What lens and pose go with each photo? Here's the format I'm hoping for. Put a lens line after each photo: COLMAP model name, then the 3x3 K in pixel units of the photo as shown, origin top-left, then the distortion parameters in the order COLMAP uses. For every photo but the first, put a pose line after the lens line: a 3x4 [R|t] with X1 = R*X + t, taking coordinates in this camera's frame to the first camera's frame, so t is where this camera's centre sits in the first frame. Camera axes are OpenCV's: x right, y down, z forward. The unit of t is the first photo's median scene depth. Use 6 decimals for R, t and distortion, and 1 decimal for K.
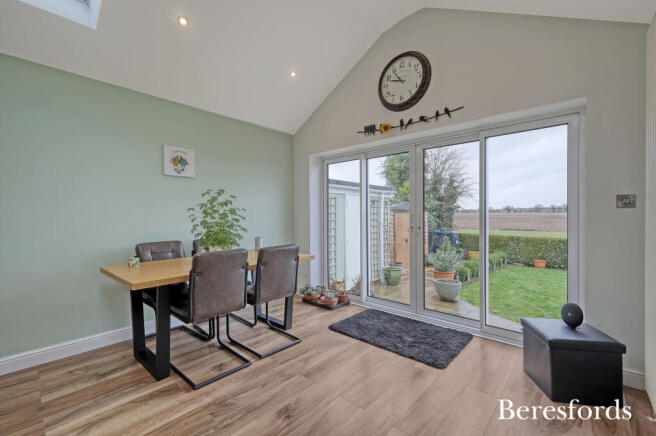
lens RADIAL K [[287.9, 0, 331.2], [0, 287.9, 216.9], [0, 0, 1]] dist [0.004763, 0.001241]
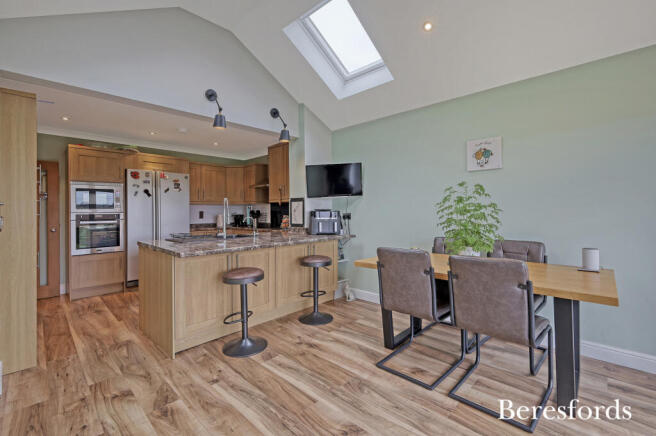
lens RADIAL K [[287.9, 0, 333.6], [0, 287.9, 216.5], [0, 0, 1]] dist [0.004763, 0.001241]
pose [[-0.050968, 0.005172, -0.998687, 0.582819], [0.004348, 0.999978, 0.004957, 0.002597], [0.998691, -0.004090, -0.050990, 0.777551]]
